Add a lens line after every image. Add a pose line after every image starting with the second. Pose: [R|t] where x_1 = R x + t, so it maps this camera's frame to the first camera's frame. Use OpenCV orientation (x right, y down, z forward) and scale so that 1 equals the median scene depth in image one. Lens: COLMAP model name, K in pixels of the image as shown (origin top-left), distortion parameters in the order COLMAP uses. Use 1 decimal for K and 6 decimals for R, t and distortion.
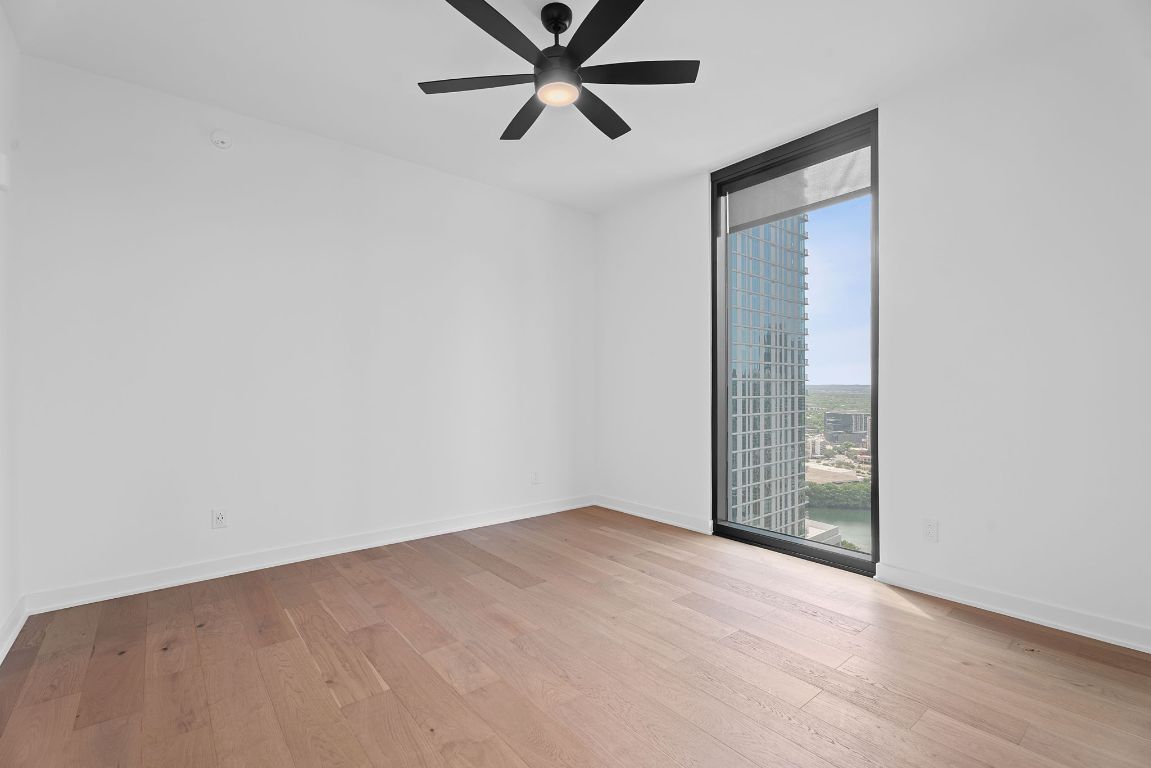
lens RADIAL K [[511.9, 0, 577.1], [0, 511.9, 385.6], [0, 0, 1]] dist [-0.001860, -0.000581]
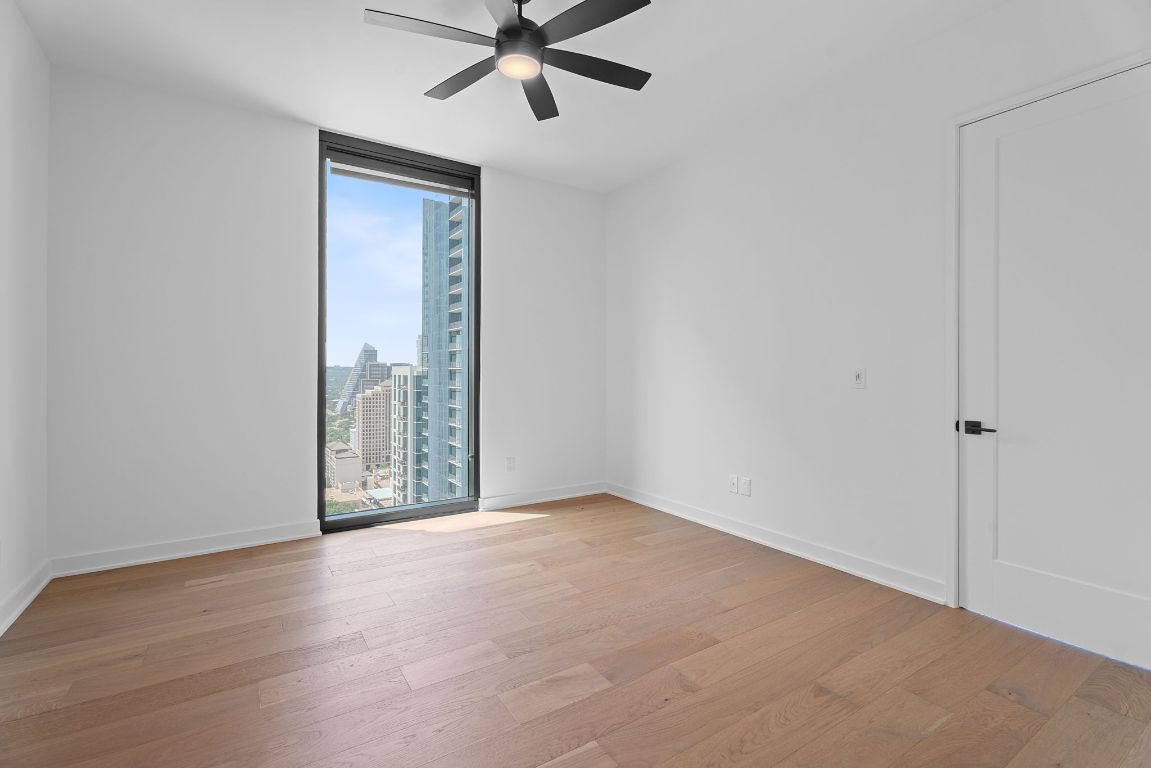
lens RADIAL K [[514.9, 0, 572.3], [0, 514.9, 367.1], [0, 0, 1]] dist [-0.002280, -0.000151]
pose [[0.115248, 0.008539, 0.993300, -0.595415], [-0.006614, 0.999947, -0.007828, 0.002006], [-0.993315, -0.005668, 0.115298, 0.472555]]
